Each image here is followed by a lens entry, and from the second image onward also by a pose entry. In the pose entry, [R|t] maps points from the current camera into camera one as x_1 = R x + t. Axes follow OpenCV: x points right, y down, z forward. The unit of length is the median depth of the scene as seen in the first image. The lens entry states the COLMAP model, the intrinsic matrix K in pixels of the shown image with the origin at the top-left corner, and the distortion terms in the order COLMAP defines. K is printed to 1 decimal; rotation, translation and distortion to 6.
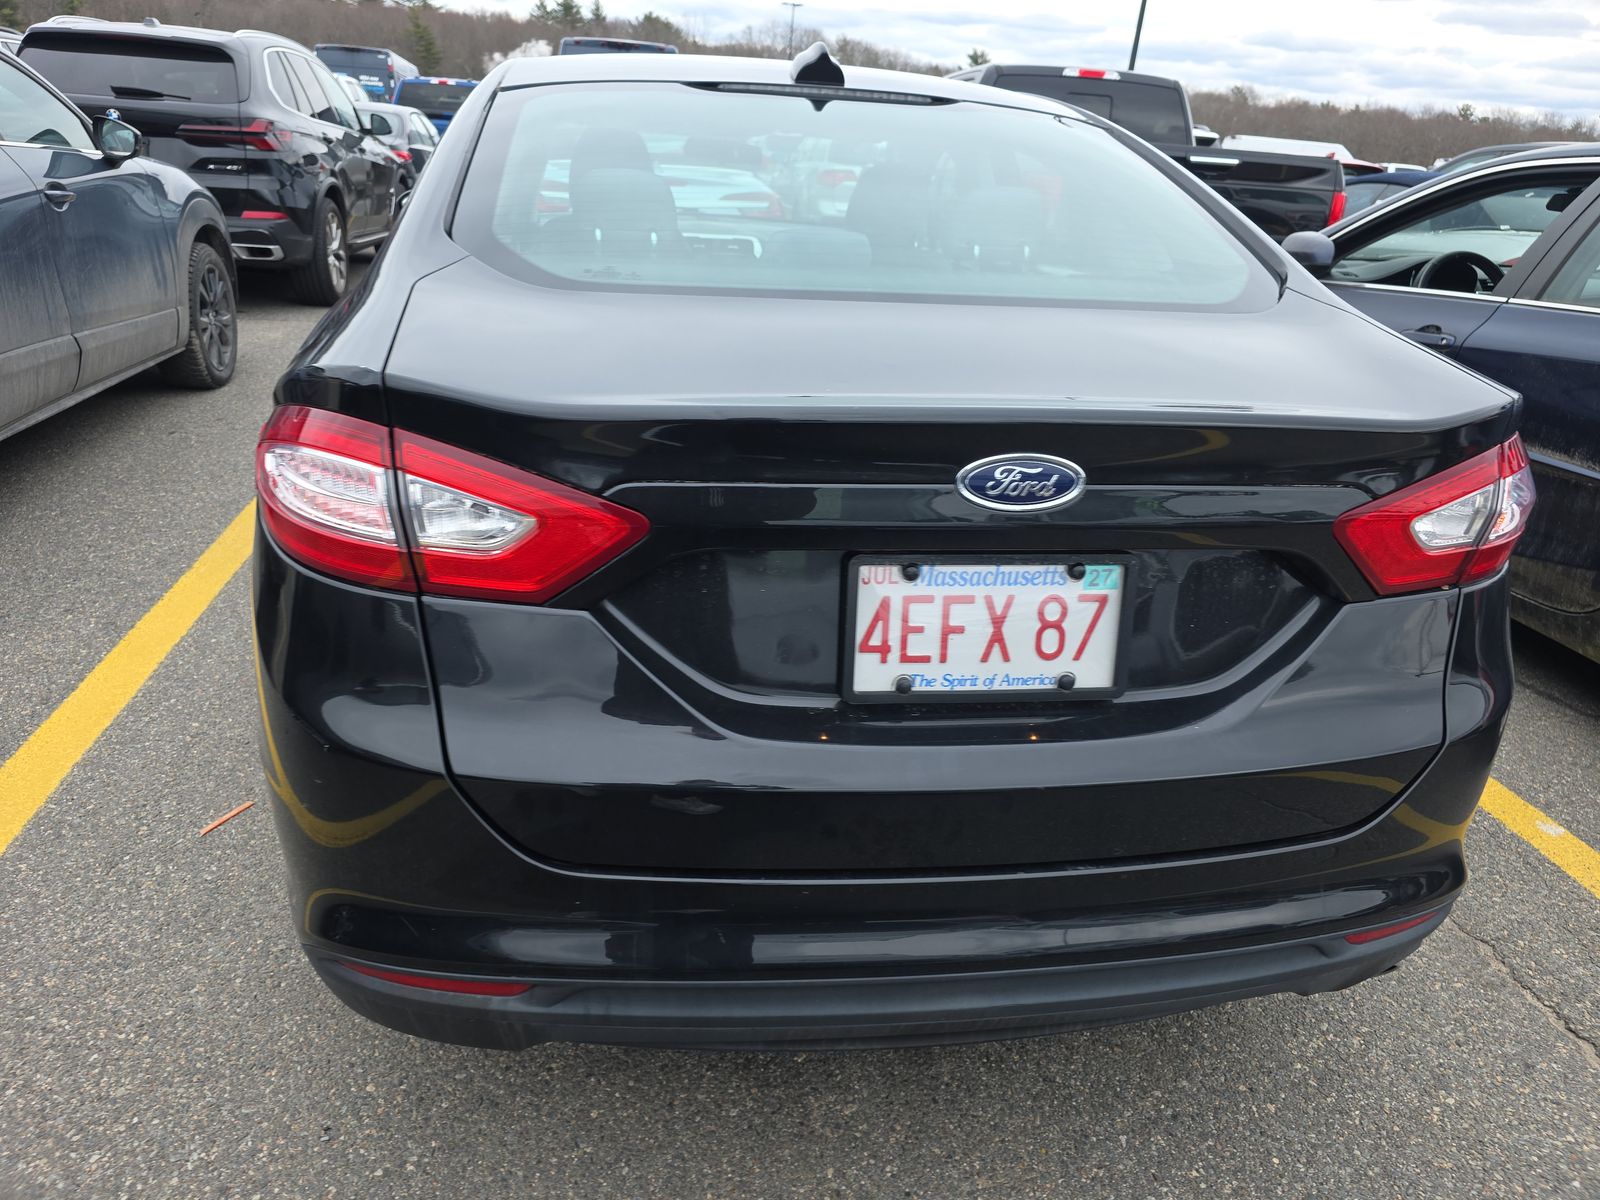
lens RADIAL K [[1070.7, 0, 796.0], [0, 1070.7, 627.5], [0, 0, 1]] dist [0.018240, -0.002824]
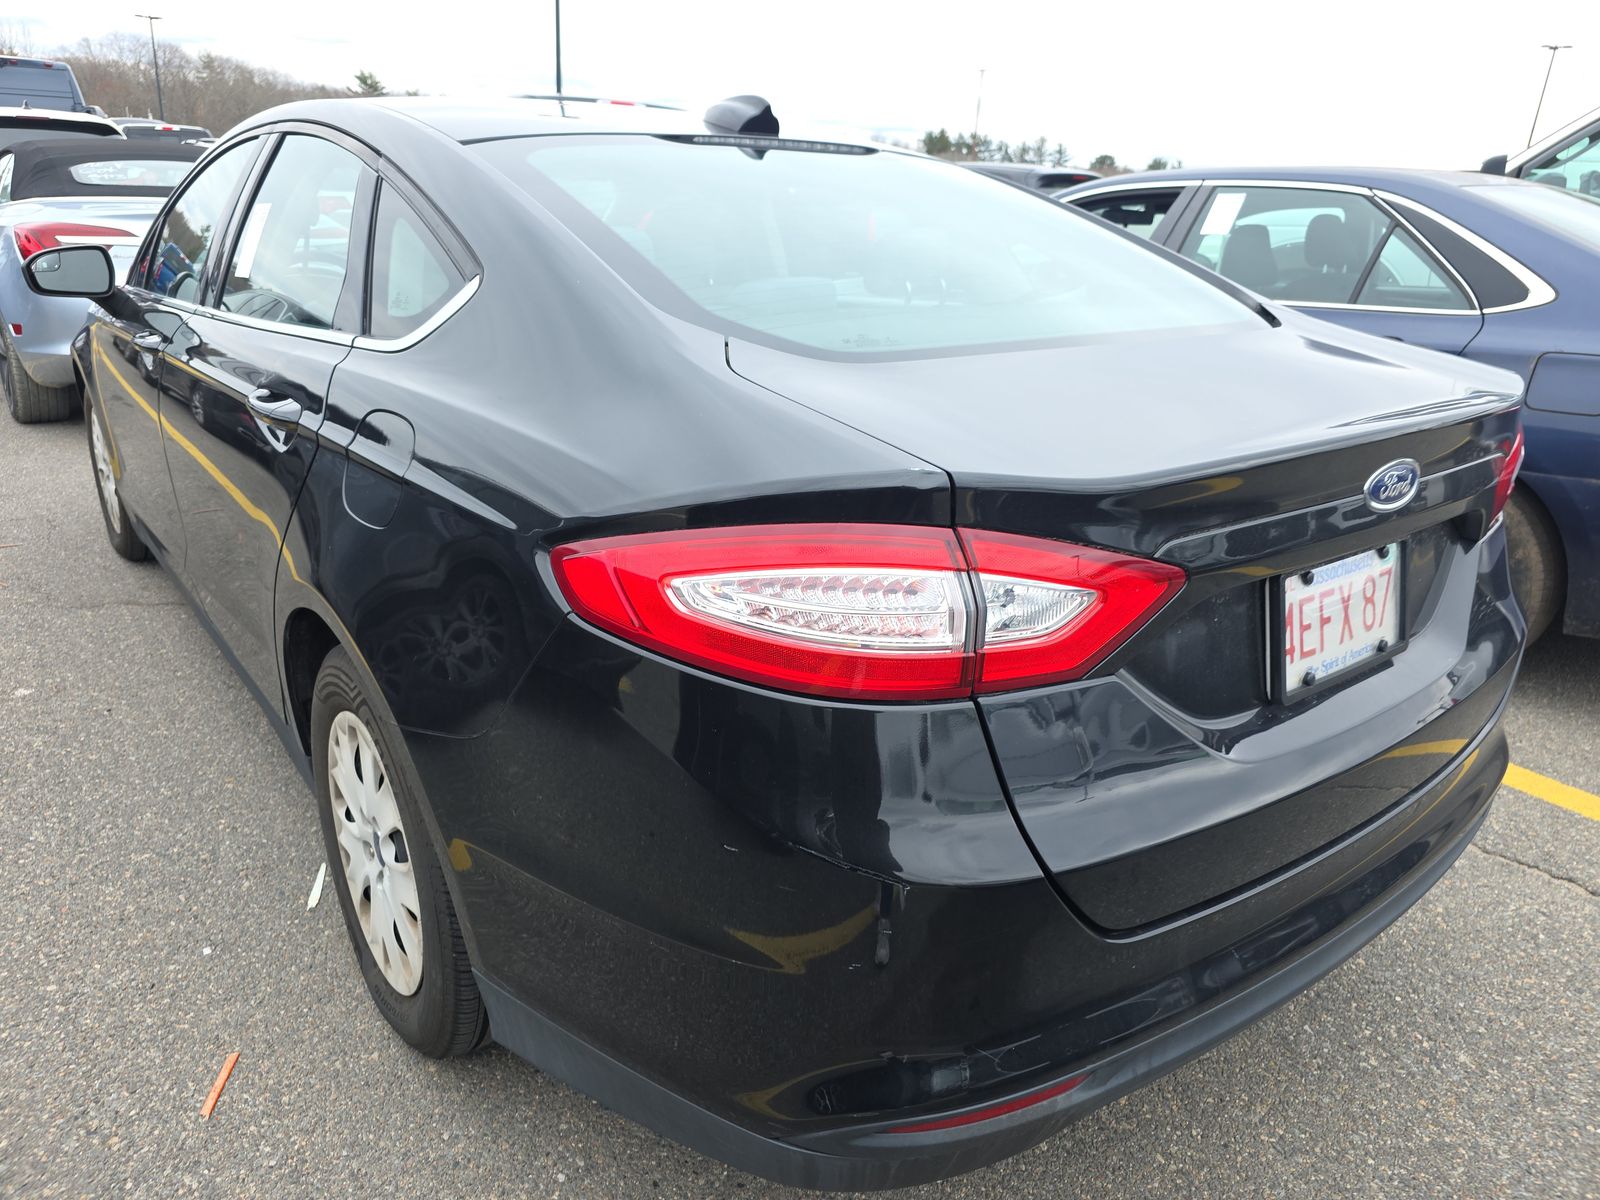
lens RADIAL K [[1073.9, 0, 800.0], [0, 1073.9, 600.0], [0, 0, 1]] dist [0.030924, -0.030470]
pose [[0.874353, -0.194098, 0.444784, -0.831107], [0.211275, 0.977363, 0.011186, -0.147476], [-0.436887, 0.084191, 0.895568, 0.206738]]
